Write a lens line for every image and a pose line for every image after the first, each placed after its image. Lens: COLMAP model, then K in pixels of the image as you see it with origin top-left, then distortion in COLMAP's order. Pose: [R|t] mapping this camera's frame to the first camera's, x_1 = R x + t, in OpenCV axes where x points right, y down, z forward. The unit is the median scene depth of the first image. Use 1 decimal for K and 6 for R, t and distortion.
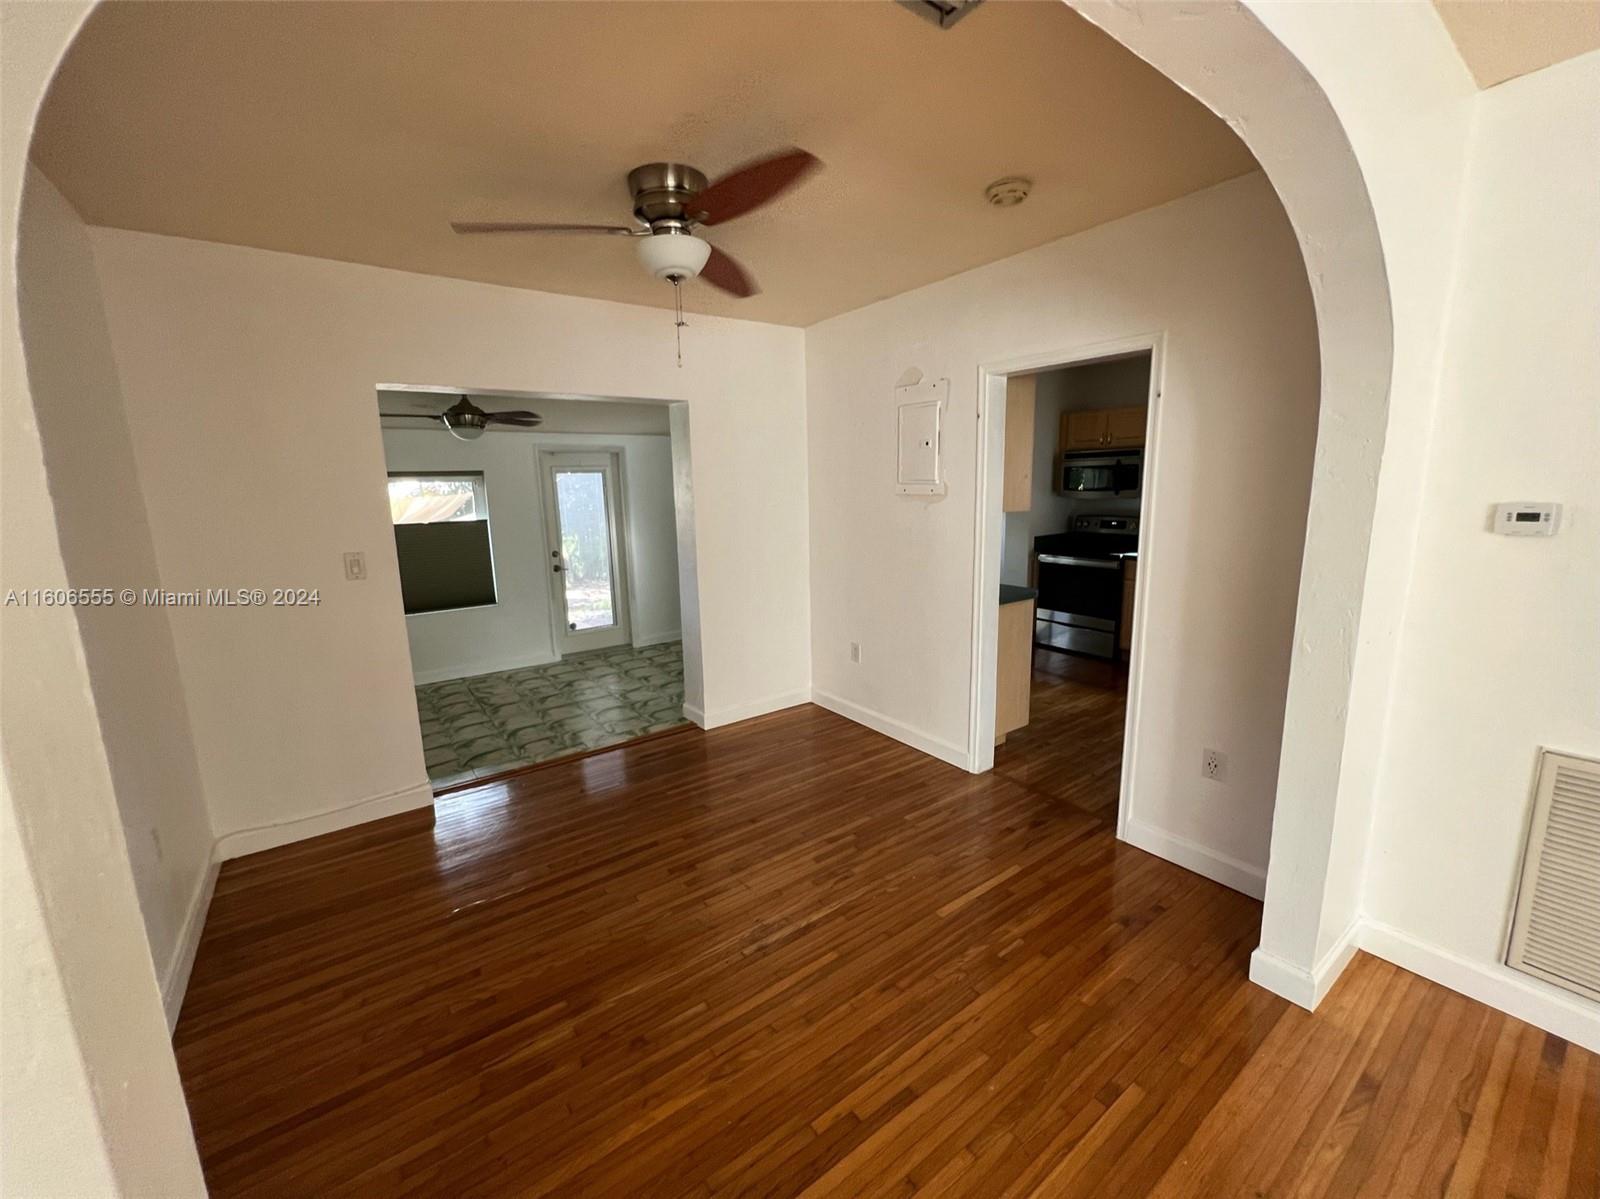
lens RADIAL K [[643.0, 0, 800.0], [0, 643.0, 599.5], [0, 0, 1]] dist [-0.002752, -0.000386]
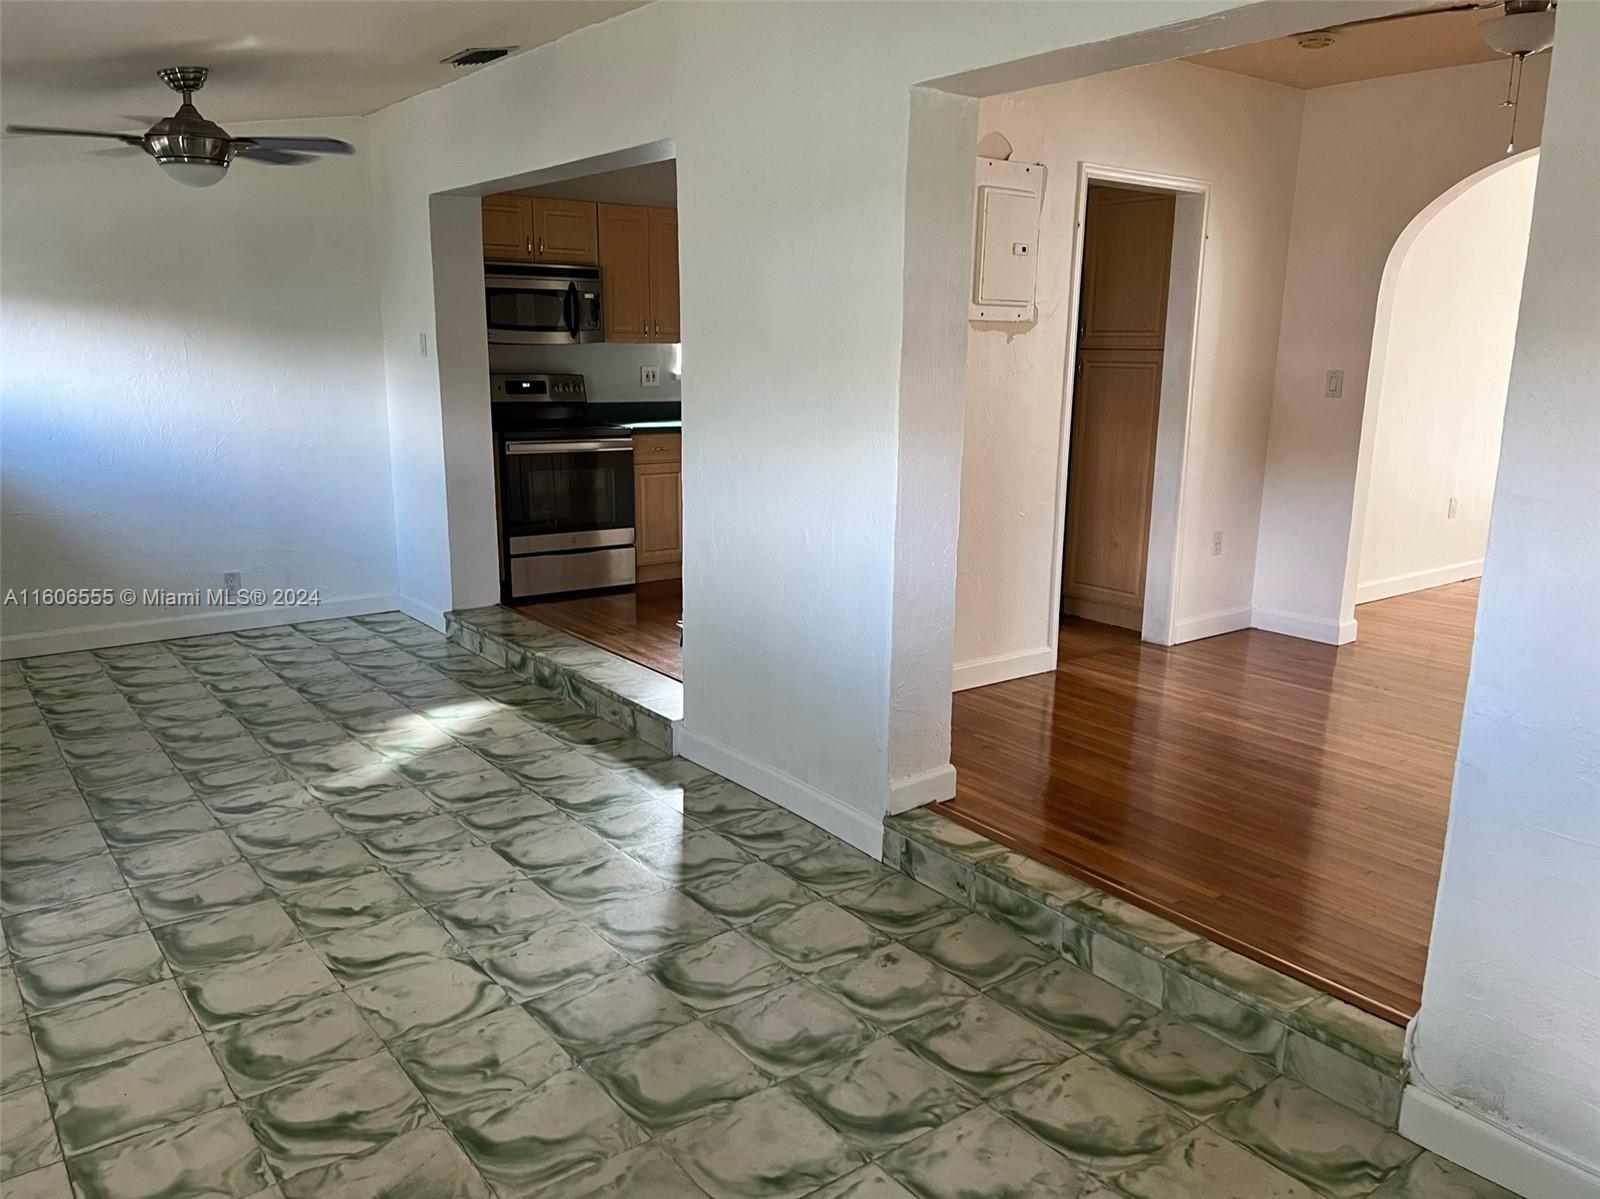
lens RADIAL K [[1214.6, 0, 800.0], [0, 1214.6, 599.5], [0, 0, 1]] dist [0.048501, -0.001398]
pose [[-0.023179, -0.186669, 0.982149, -1.239664], [0.168974, 0.967548, 0.187882, -0.163723], [-0.985348, 0.170313, 0.009116, 1.315615]]
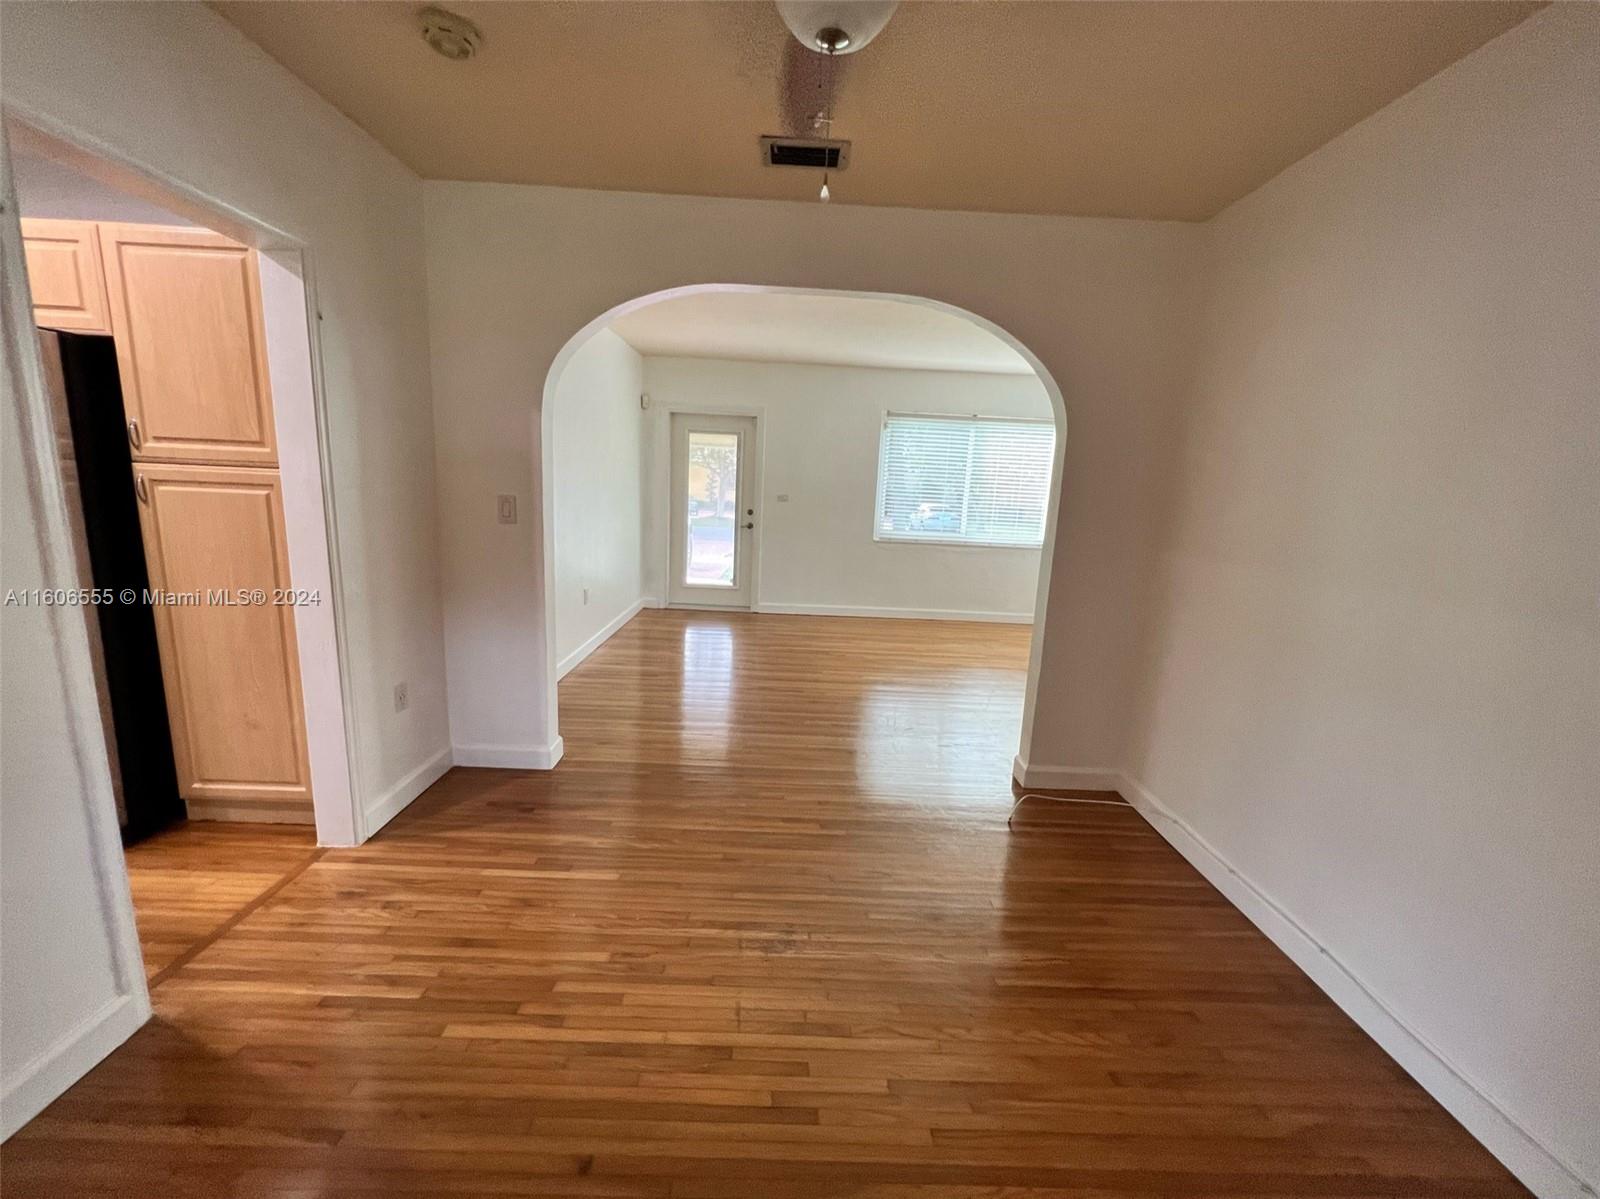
lens RADIAL K [[643.0, 0, 800.0], [0, 643.0, 599.5], [0, 0, 1]] dist [-0.002752, -0.000386]
pose [[-0.817123, -0.117580, 0.564344, -0.352883], [0.076964, 0.947961, 0.308944, -0.128594], [-0.571302, 0.295879, -0.765551, 1.018736]]
